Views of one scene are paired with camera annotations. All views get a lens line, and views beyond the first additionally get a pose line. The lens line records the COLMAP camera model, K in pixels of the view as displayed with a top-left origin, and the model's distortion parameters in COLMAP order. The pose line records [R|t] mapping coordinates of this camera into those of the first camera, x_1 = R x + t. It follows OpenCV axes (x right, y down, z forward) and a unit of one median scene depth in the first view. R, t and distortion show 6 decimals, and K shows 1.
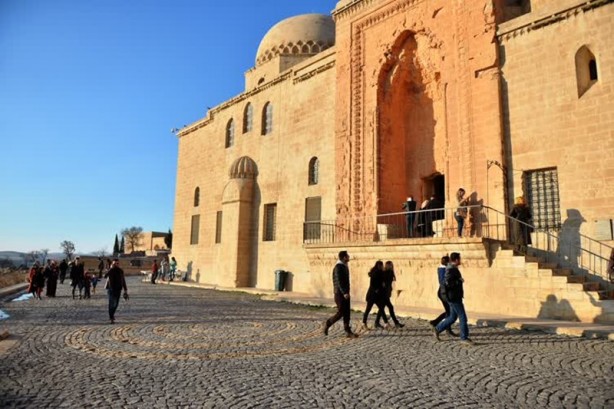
lens RADIAL K [[405.8, 0, 307.0], [0, 405.8, 204.5], [0, 0, 1]] dist [-0.049916, -0.002254]
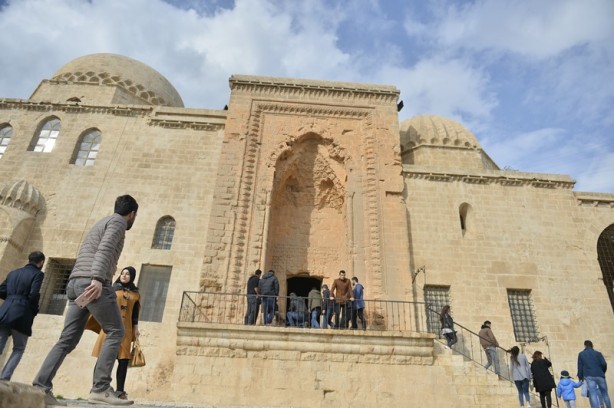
lens RADIAL K [[405.8, 0, 307.0], [0, 405.8, 204.0], [0, 0, 1]] dist [-0.049916, -0.002254]
pose [[0.647253, 0.363241, 0.670164, -0.394941], [-0.142169, 0.921261, -0.362032, 0.124719], [-0.748900, 0.139050, 0.647930, 0.325359]]
